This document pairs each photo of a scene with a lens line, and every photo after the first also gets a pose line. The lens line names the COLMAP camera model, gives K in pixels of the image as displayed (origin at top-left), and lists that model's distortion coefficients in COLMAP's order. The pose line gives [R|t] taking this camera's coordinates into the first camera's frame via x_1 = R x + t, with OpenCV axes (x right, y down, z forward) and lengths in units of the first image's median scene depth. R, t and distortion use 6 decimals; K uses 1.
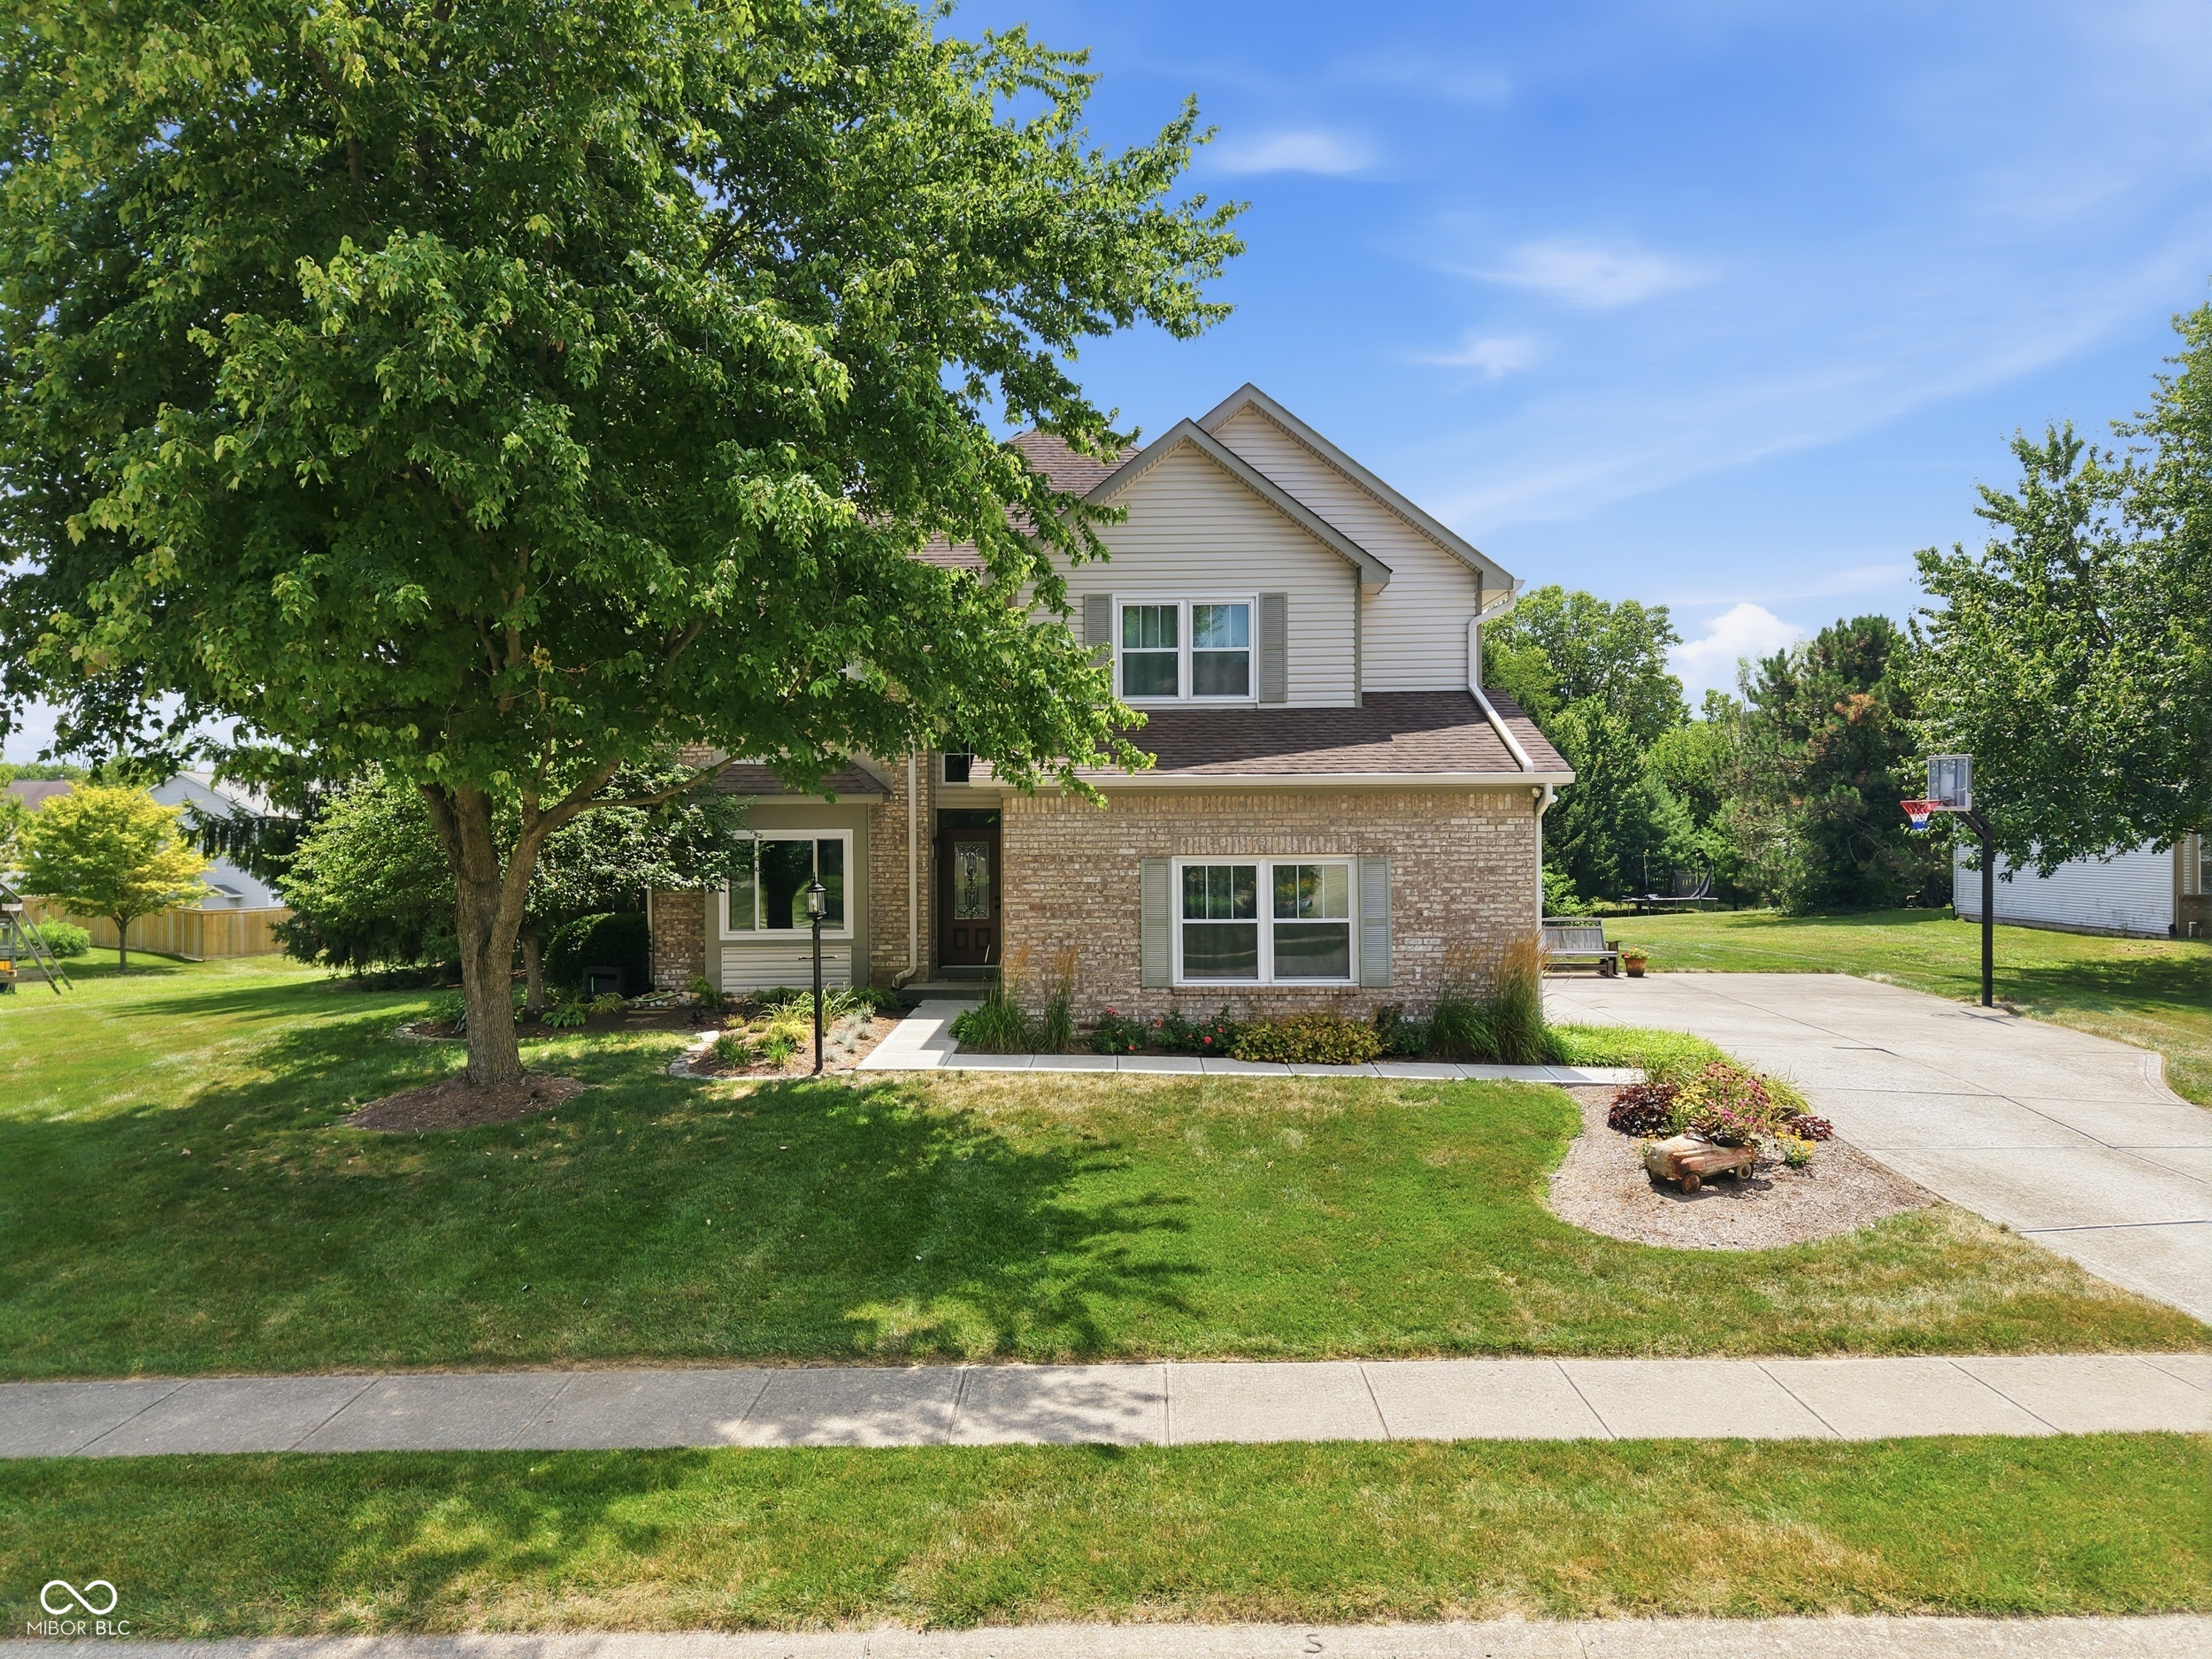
lens RADIAL K [[1516.4, 0, 1106.0], [0, 1516.4, 829.5], [0, 0, 1]] dist [0.100423, -0.155648]
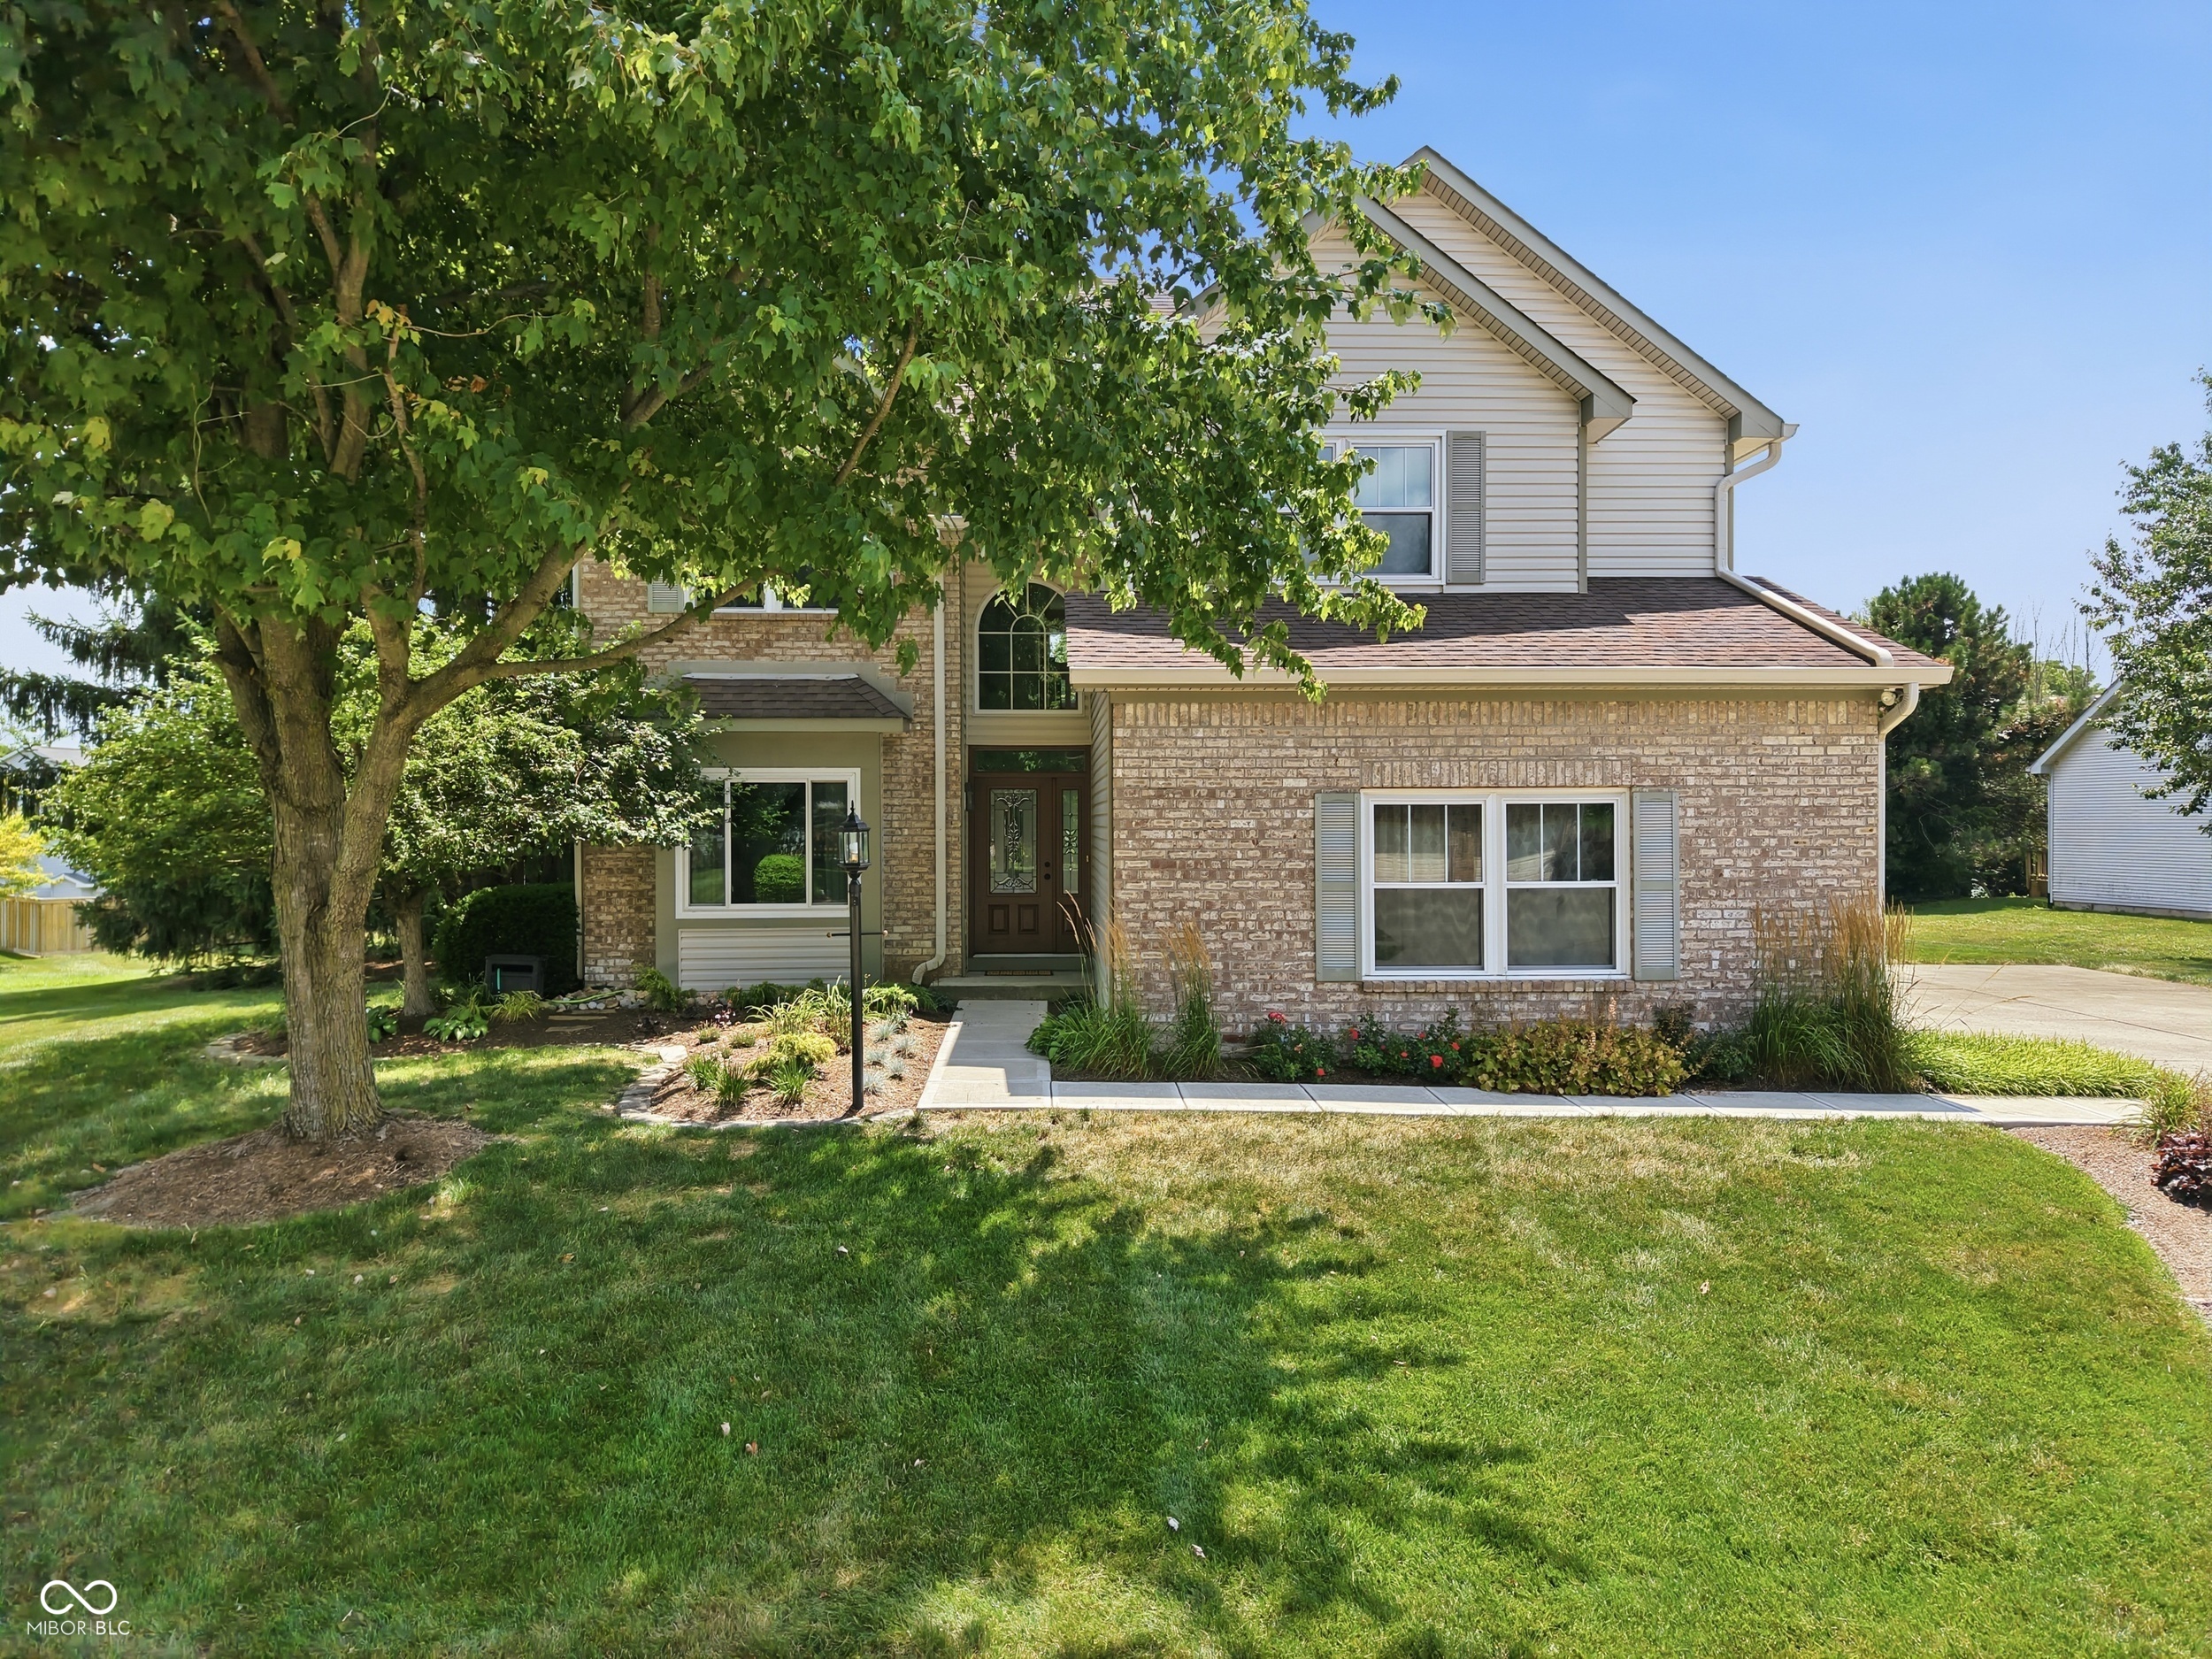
lens RADIAL K [[1504.1, 0, 1106.0], [0, 1504.1, 829.5], [0, 0, 1]] dist [0.044340, -0.038344]
pose [[0.998312, 0.003923, 0.057943, -0.110548], [-0.003830, 0.999991, -0.001713, 0.037202], [-0.057949, 0.001489, 0.998318, 0.329527]]
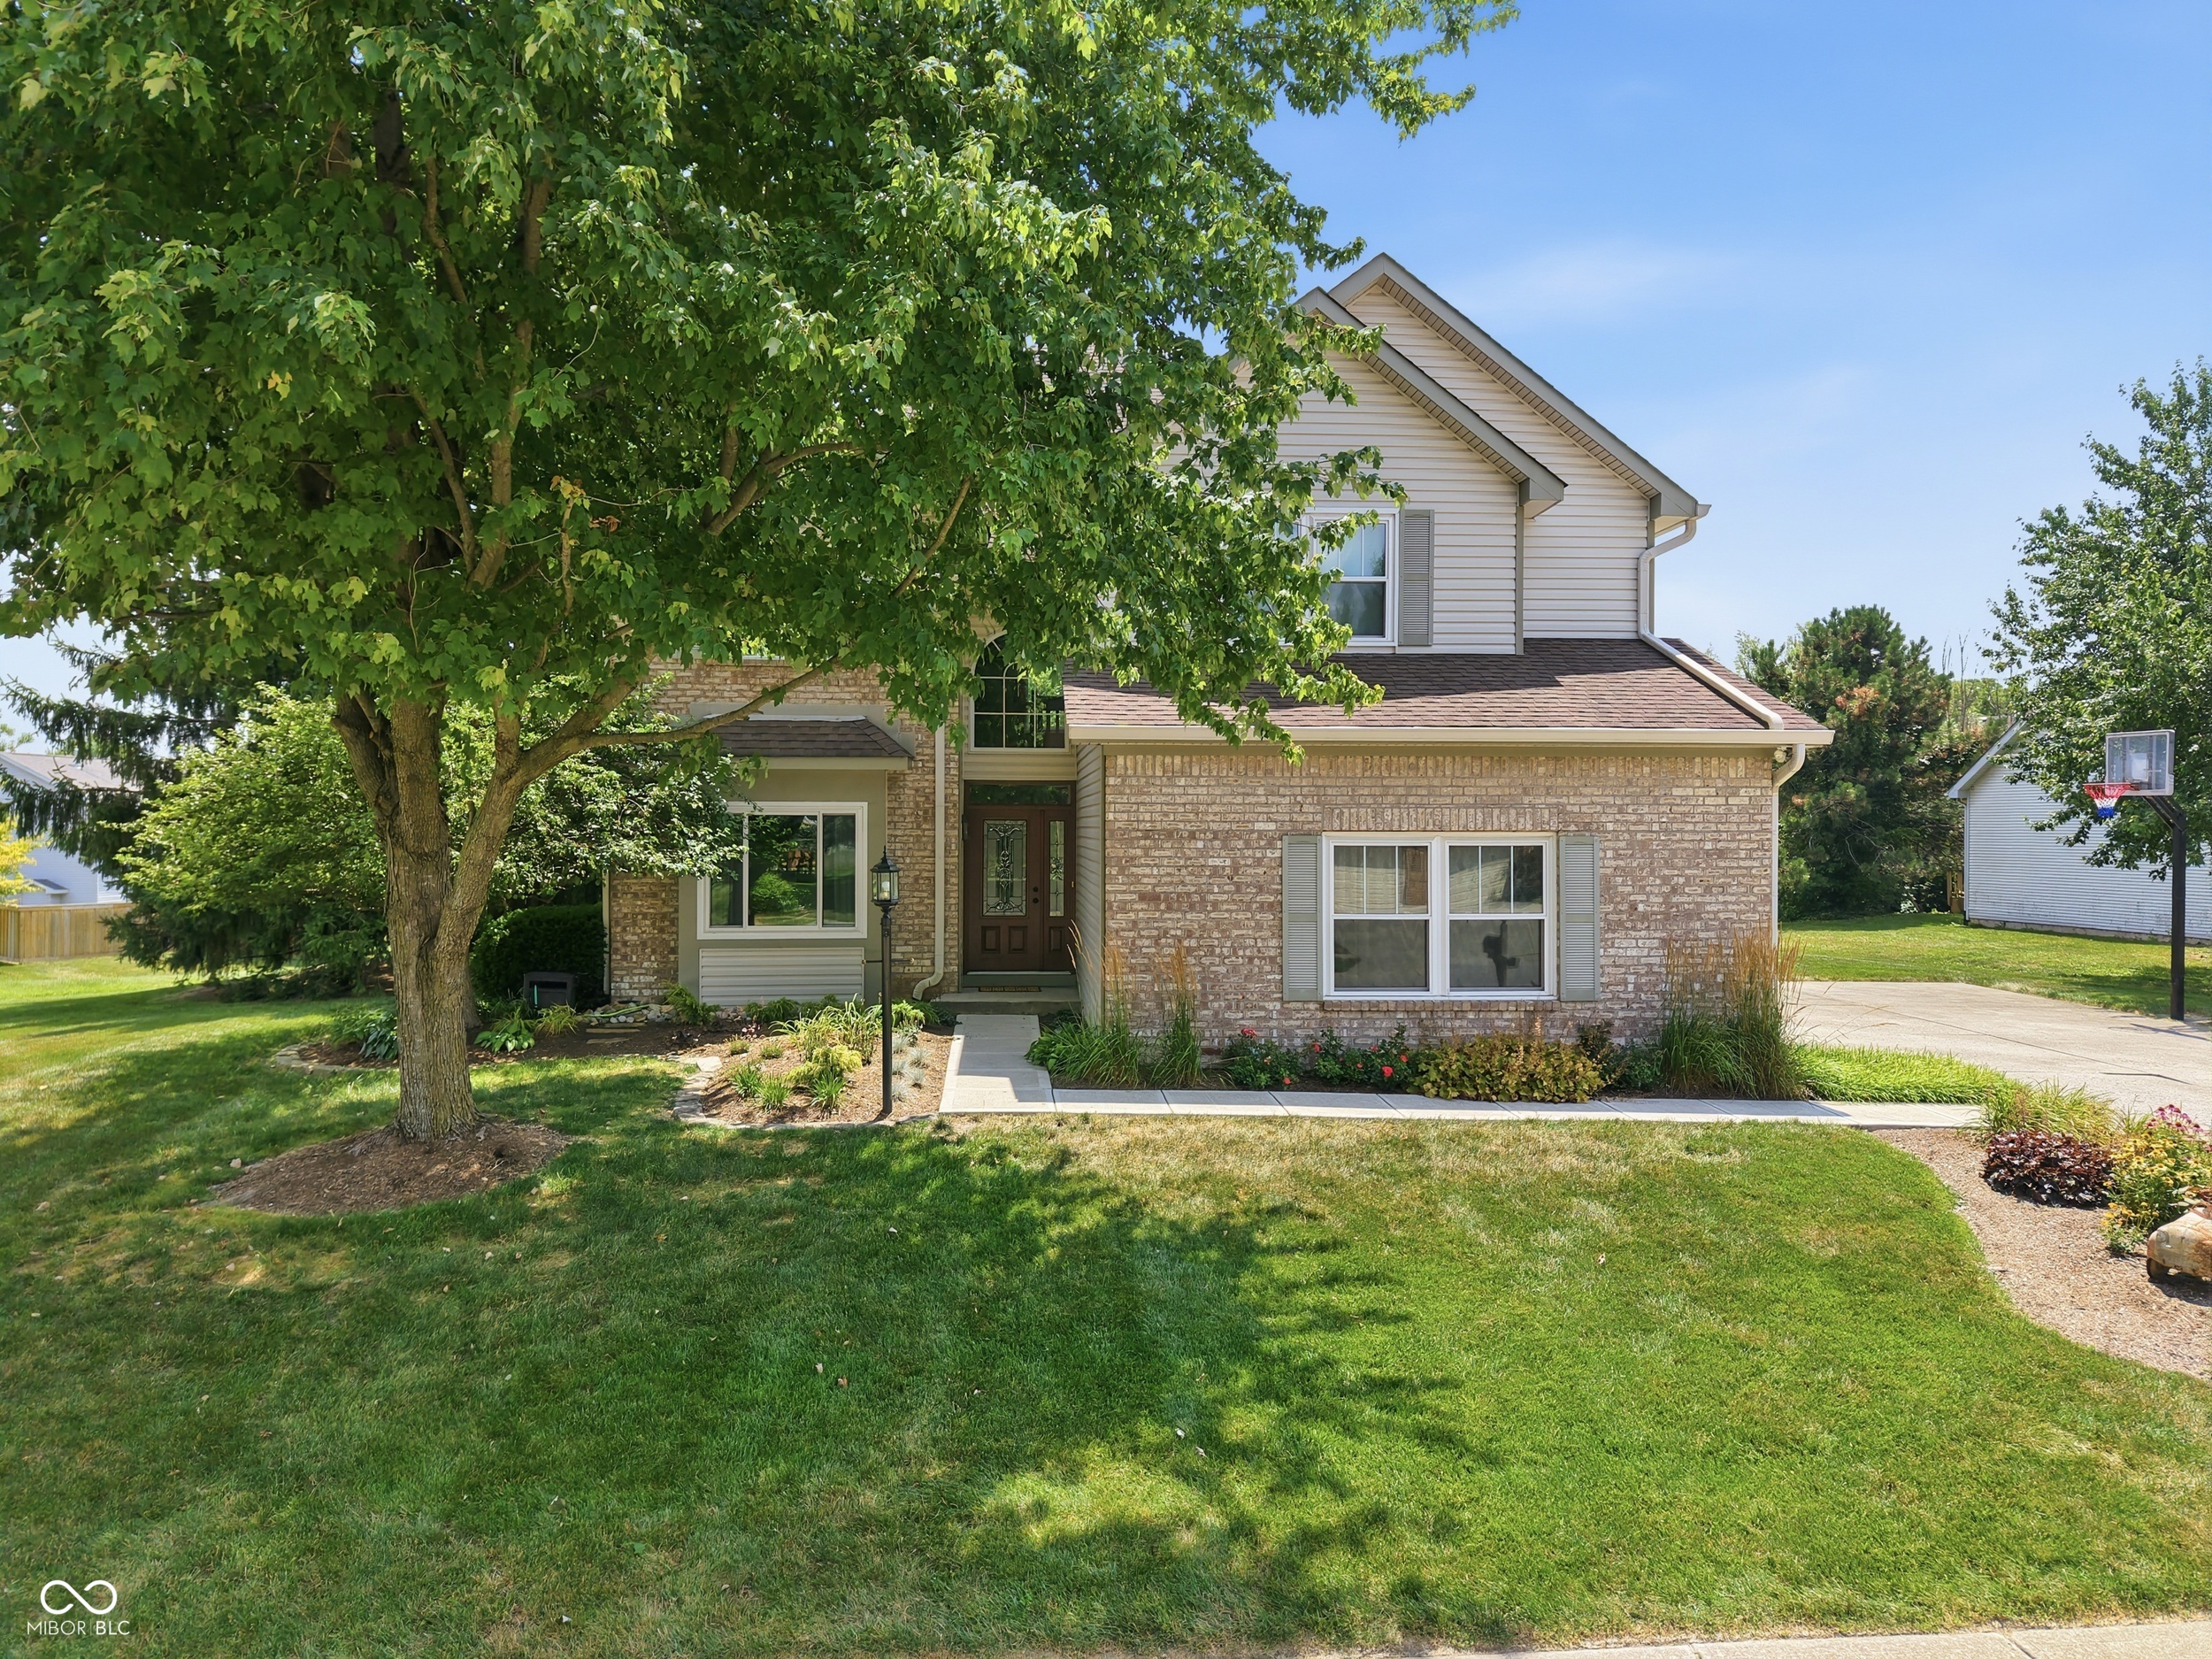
lens RADIAL K [[1506.6, 0, 1106.0], [0, 1506.6, 829.5], [0, 0, 1]] dist [0.060043, -0.066685]
pose [[0.996231, 0.009725, 0.086190, -0.134140], [-0.009350, 0.999945, -0.004757, 0.020774], [-0.086232, 0.003933, 0.996267, 0.238831]]
